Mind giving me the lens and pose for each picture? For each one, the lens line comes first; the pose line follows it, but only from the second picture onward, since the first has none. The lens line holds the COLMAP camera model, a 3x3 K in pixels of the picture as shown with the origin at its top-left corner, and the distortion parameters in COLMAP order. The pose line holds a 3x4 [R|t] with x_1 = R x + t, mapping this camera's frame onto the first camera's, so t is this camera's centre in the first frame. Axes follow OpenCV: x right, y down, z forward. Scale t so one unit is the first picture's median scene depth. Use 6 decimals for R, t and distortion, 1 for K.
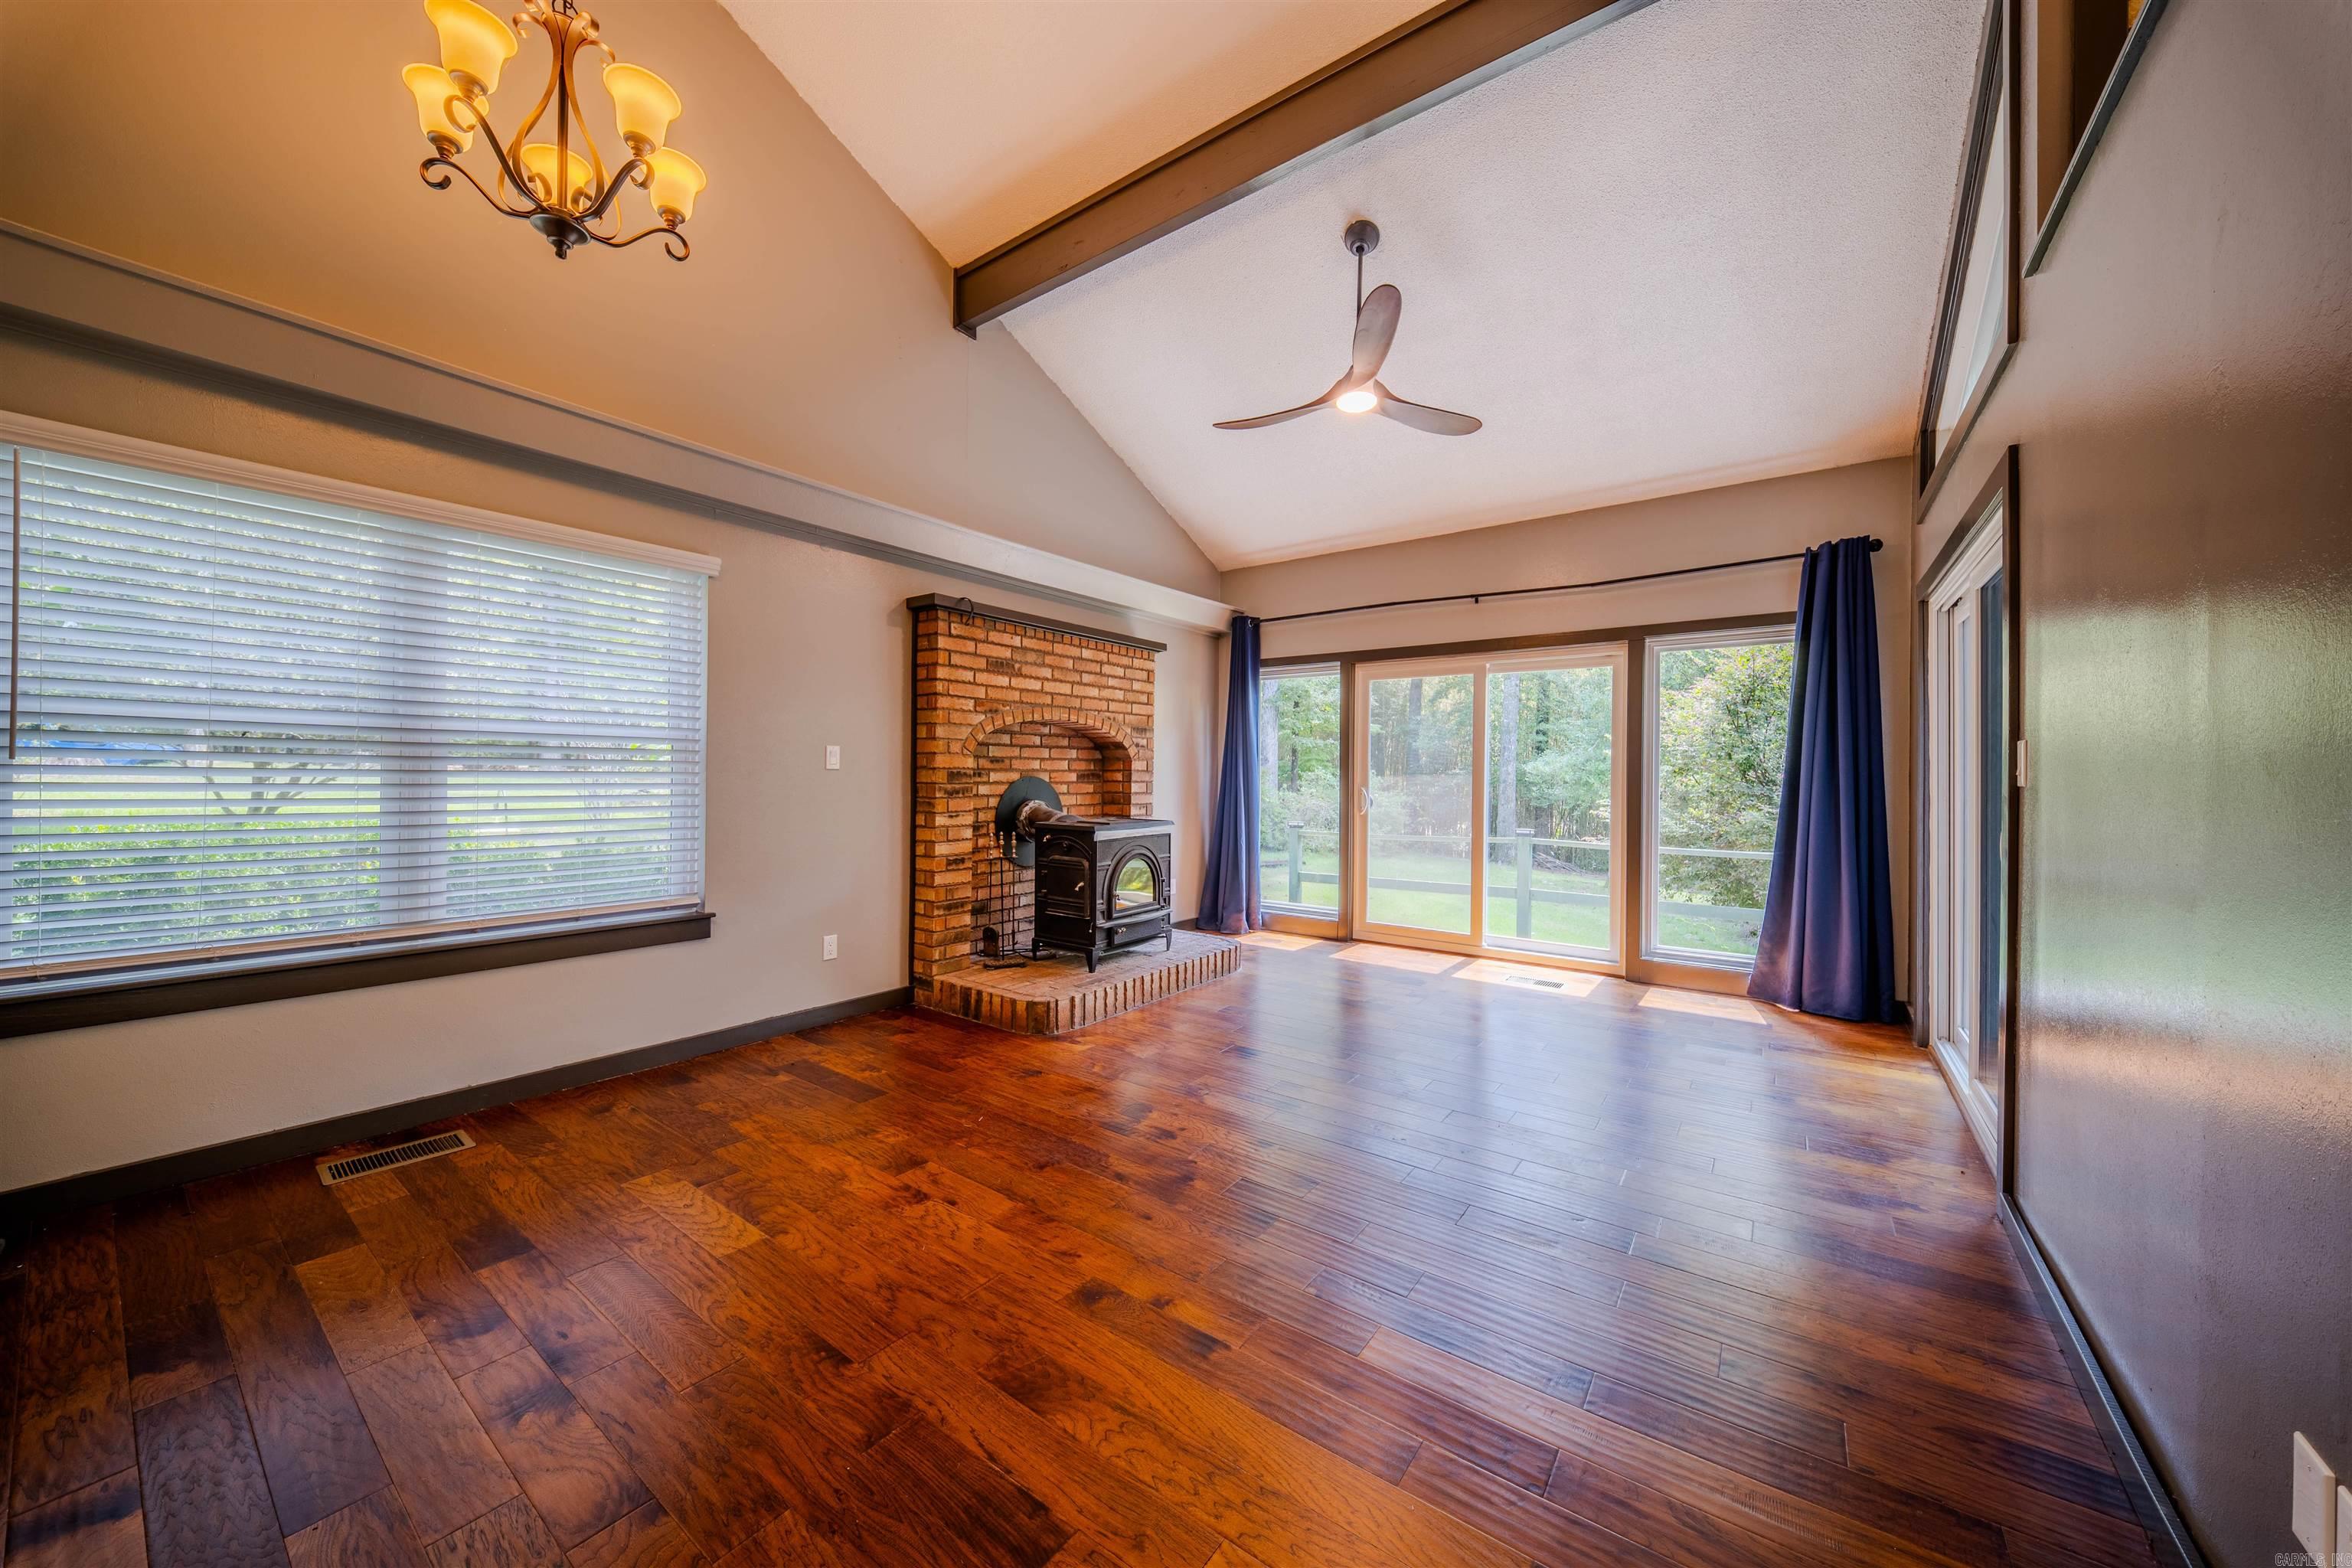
lens RADIAL K [[824.2, 0, 1181.3], [0, 824.2, 777.1], [0, 0, 1]] dist [0.002418, -0.002959]
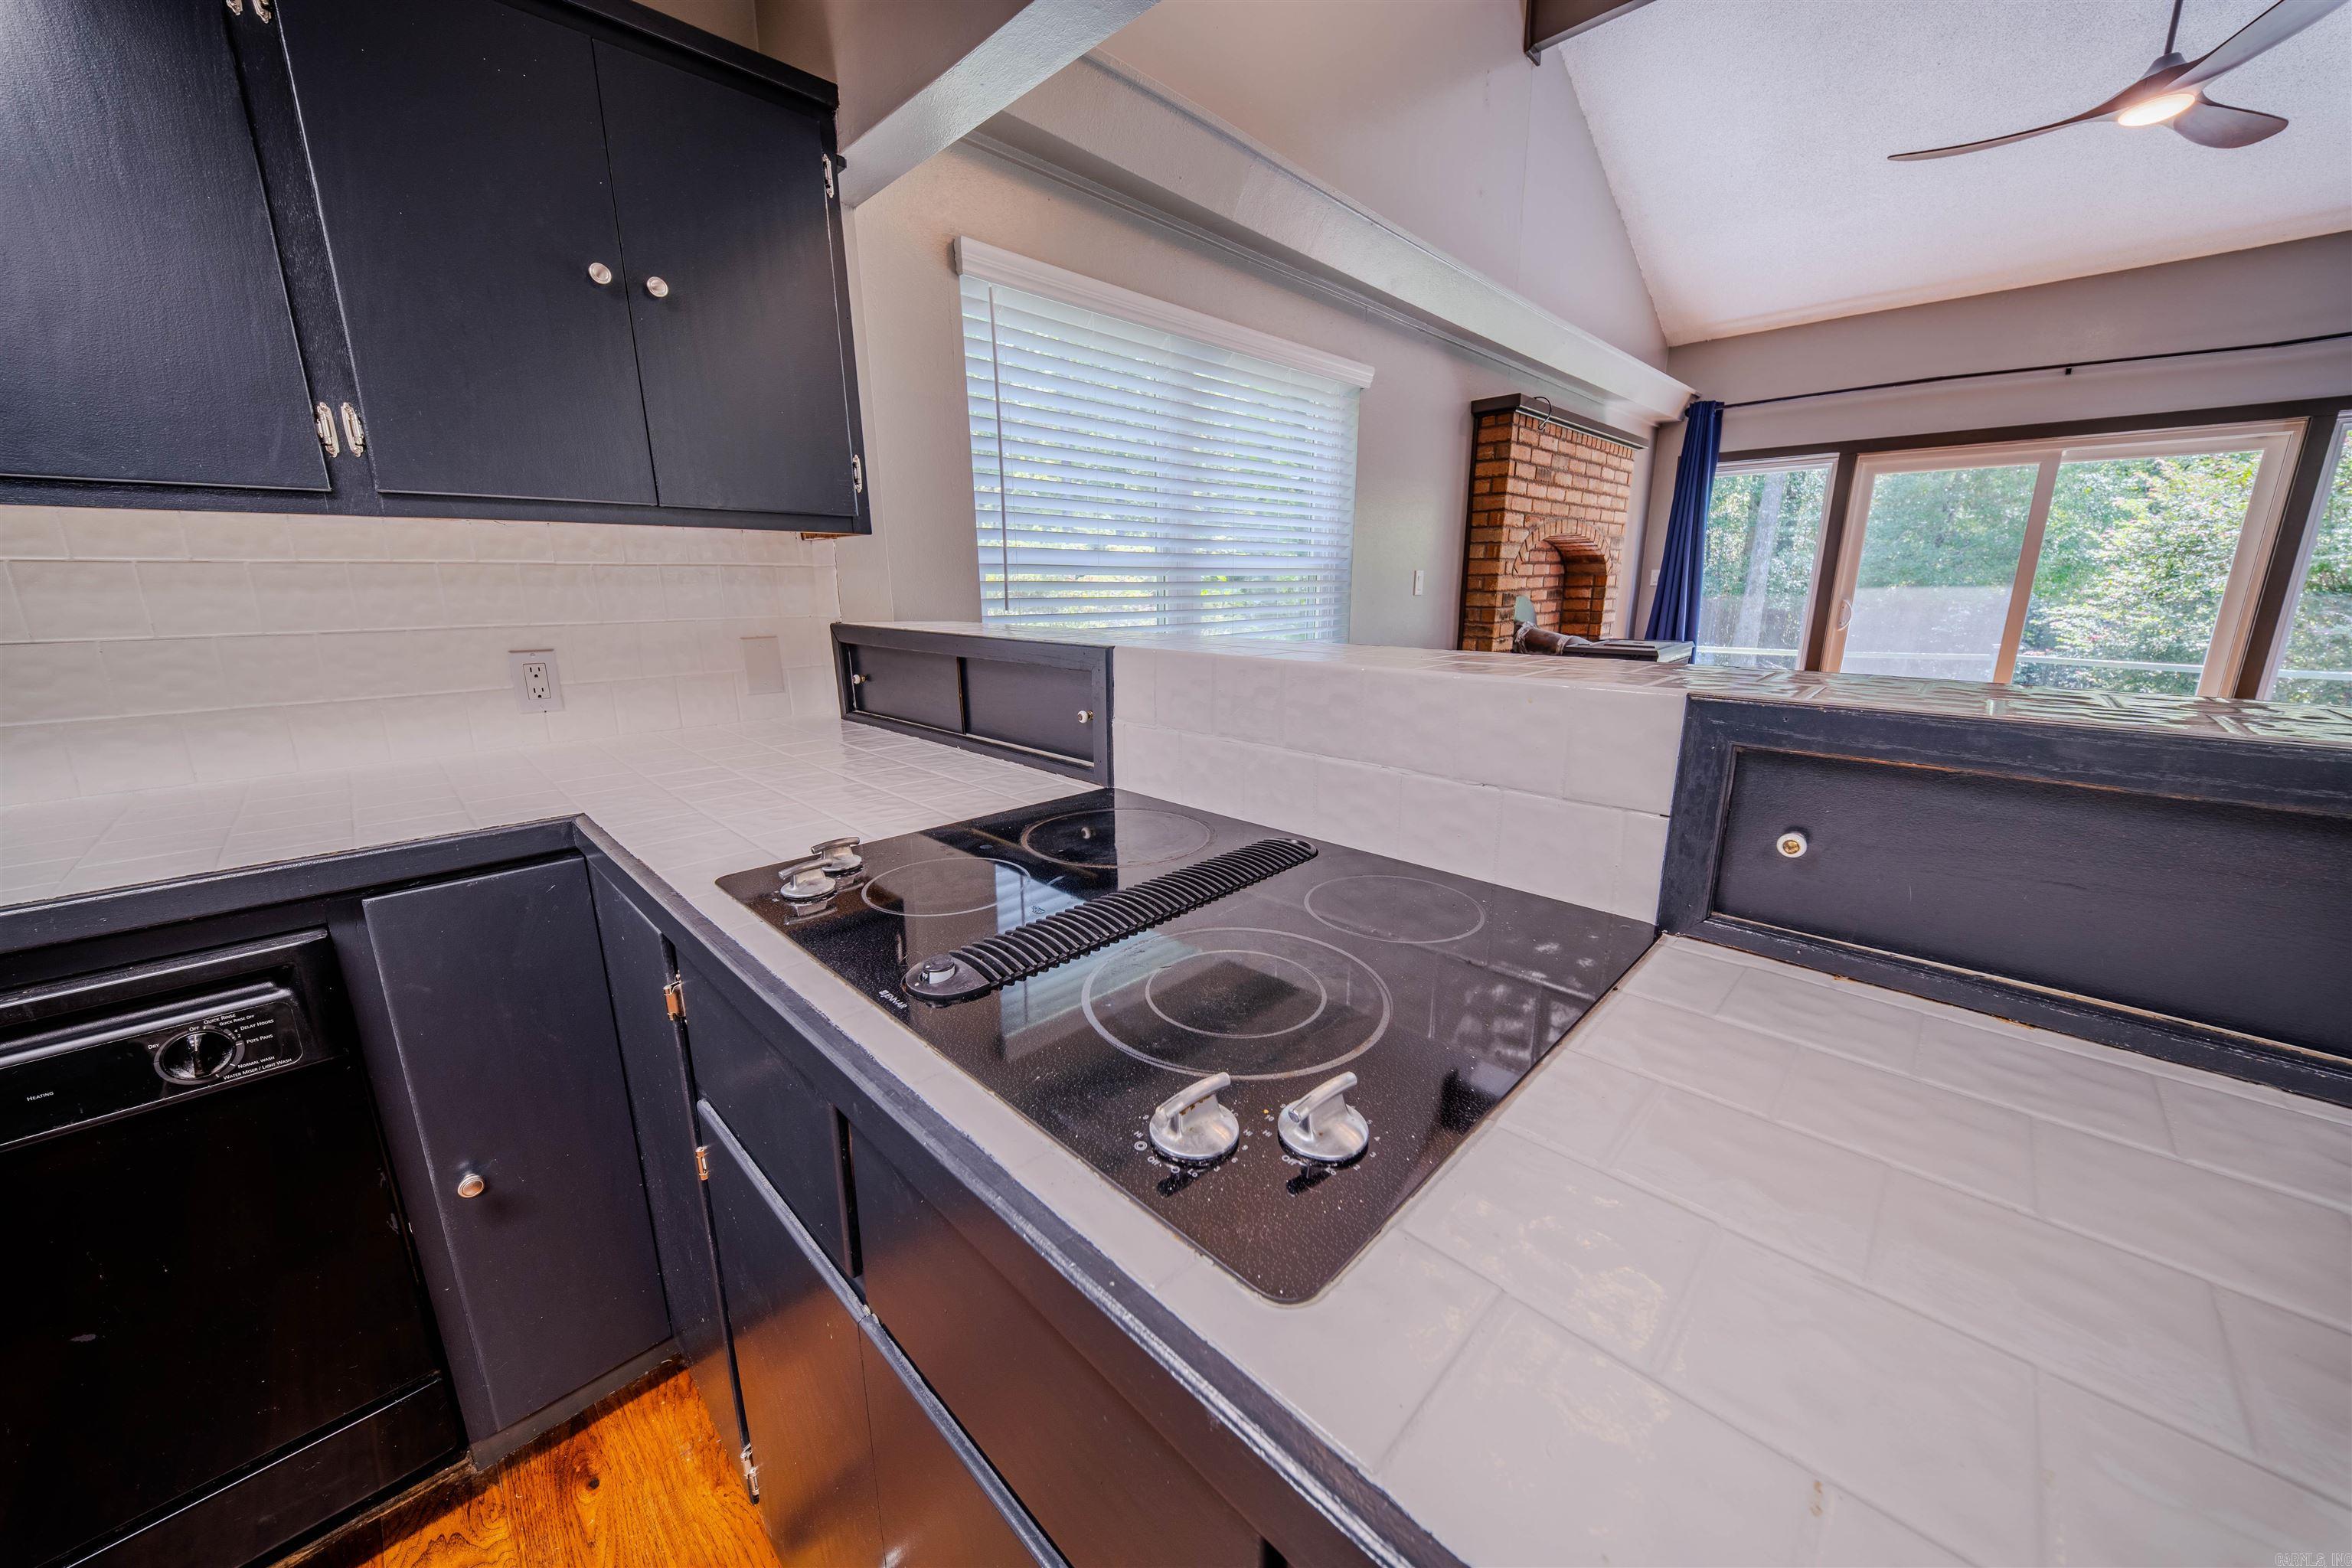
lens RADIAL K [[824.2, 0, 1170.5], [0, 824.2, 781.6], [0, 0, 1]] dist [0.002418, -0.002959]
pose [[0.989436, 0.016662, -0.144010, -0.484209], [0.017732, 0.972004, 0.234294, -0.024196], [0.143882, -0.234372, 0.961440, -0.027996]]
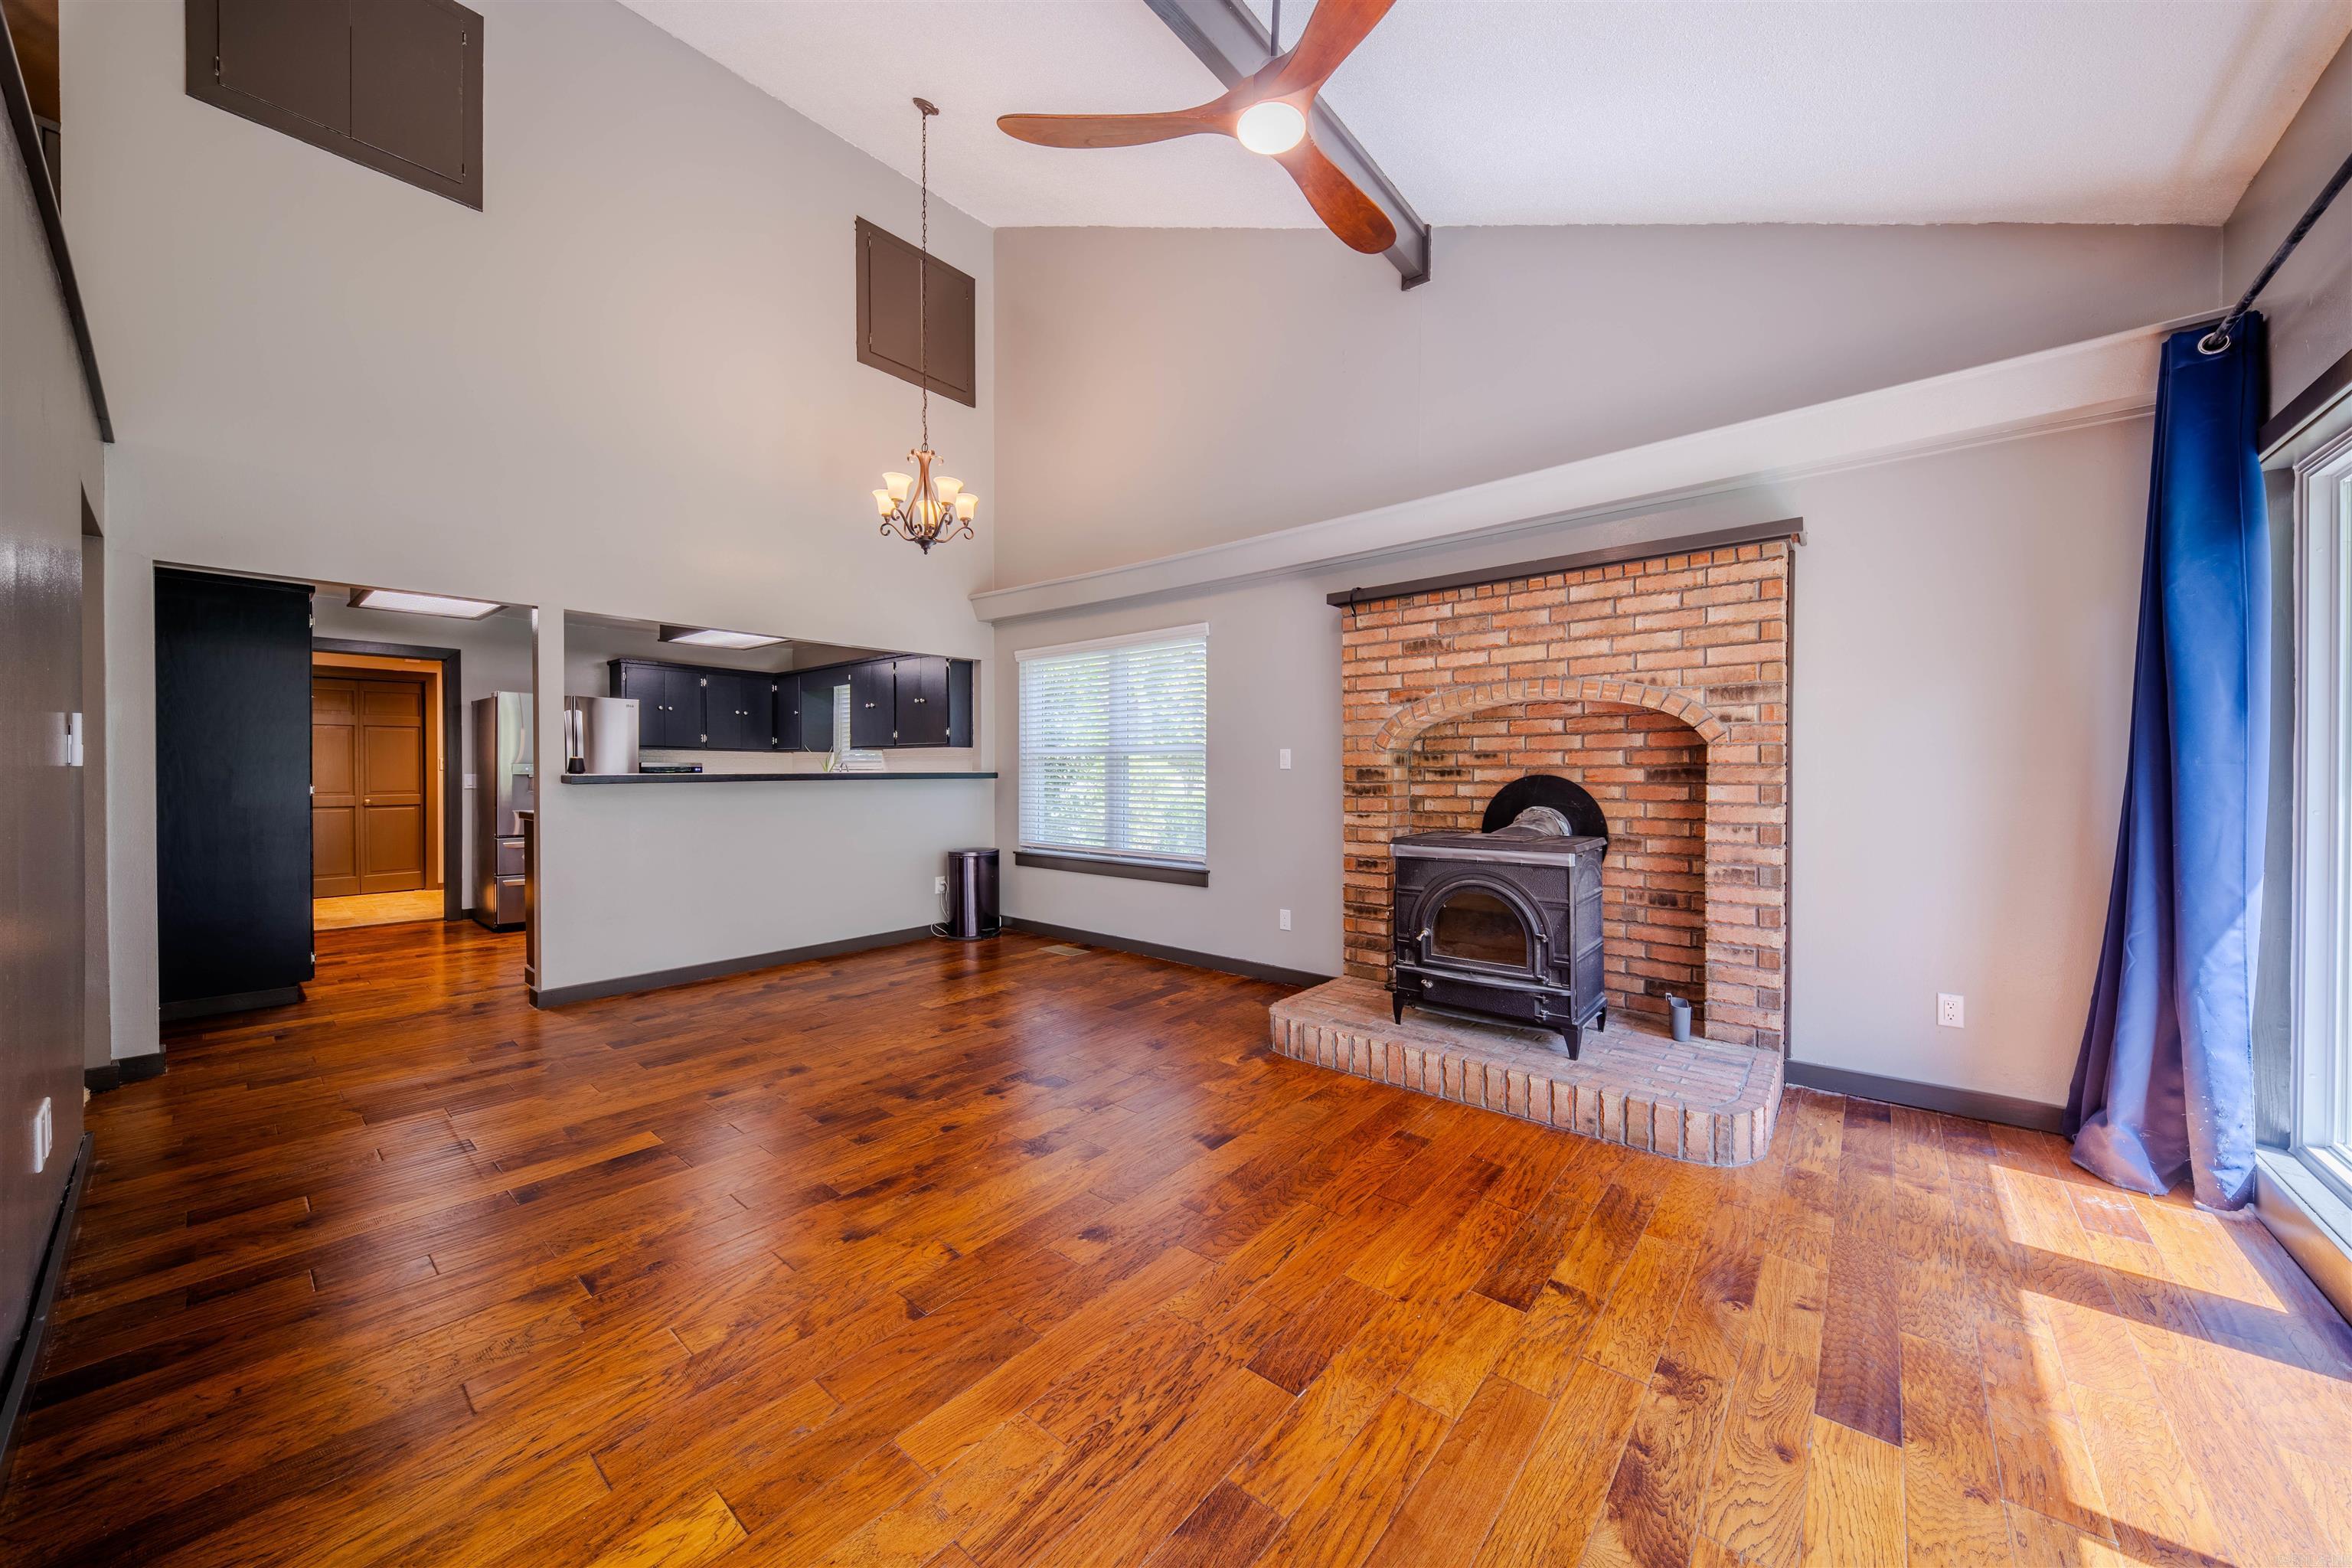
lens RADIAL K [[824.2, 0, 1175.9], [0, 824.2, 782.4], [0, 0, 1]] dist [0.002418, -0.002959]
pose [[-0.067365, 0.003614, -0.997722, 0.643950], [-0.002988, 0.999988, 0.003824, 0.004896], [0.997724, 0.003238, -0.067353, 0.784044]]
